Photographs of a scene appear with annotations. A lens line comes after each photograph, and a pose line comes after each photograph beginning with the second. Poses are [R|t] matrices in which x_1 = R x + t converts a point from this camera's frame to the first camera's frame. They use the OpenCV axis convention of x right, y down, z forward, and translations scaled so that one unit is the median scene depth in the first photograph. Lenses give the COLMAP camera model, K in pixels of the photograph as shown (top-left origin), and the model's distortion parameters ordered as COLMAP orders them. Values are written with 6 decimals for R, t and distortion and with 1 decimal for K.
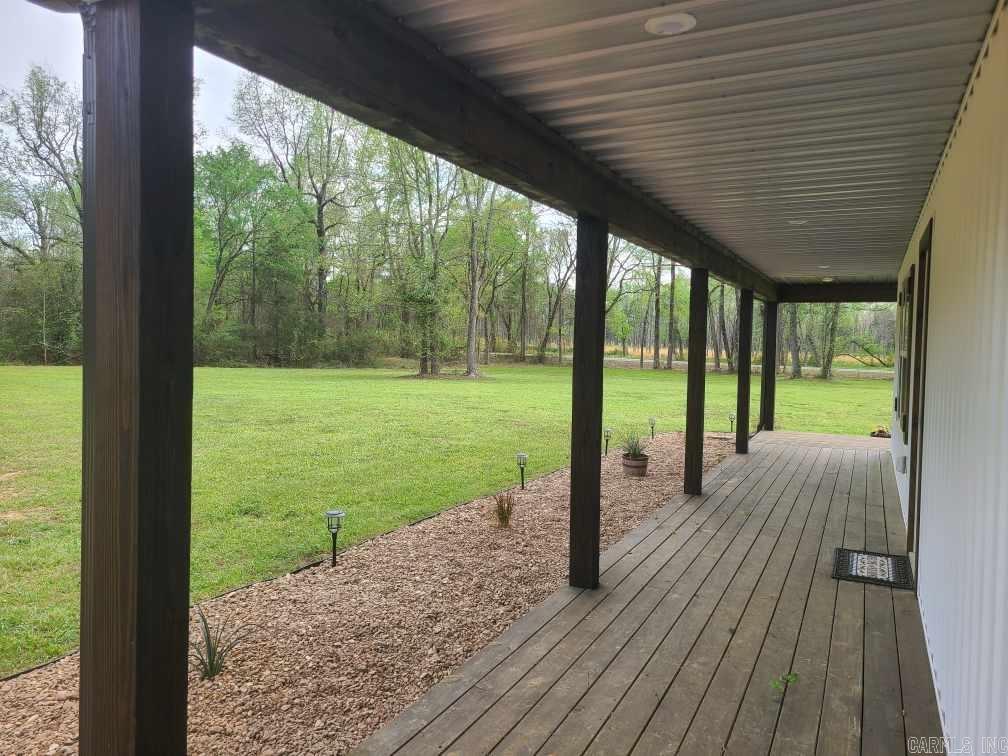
lens RADIAL K [[742.7, 0, 504.0], [0, 742.7, 378.0], [0, 0, 1]] dist [0.081252, -0.061442]
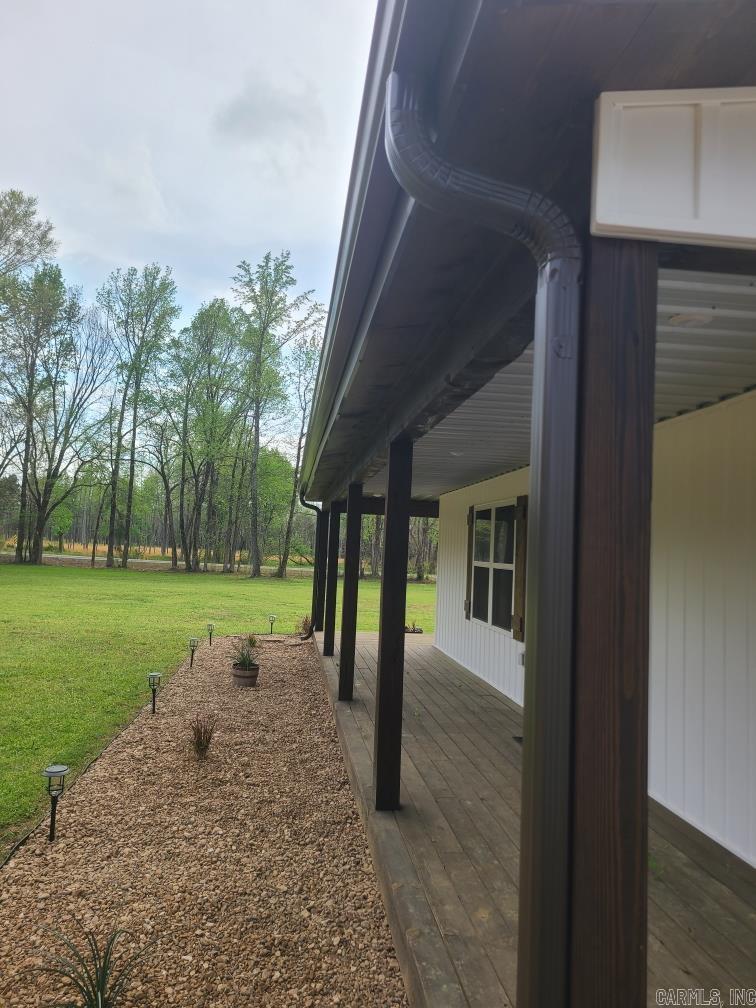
lens RADIAL K [[742.7, 0, 378.0], [0, 742.7, 504.0], [0, 0, 1]] dist [0.081252, -0.061442]
pose [[0.836597, 0.051504, 0.545392, -0.424396], [0.000313, 0.995526, -0.094492, -0.025732], [-0.547819, 0.079223, 0.832838, 0.133916]]
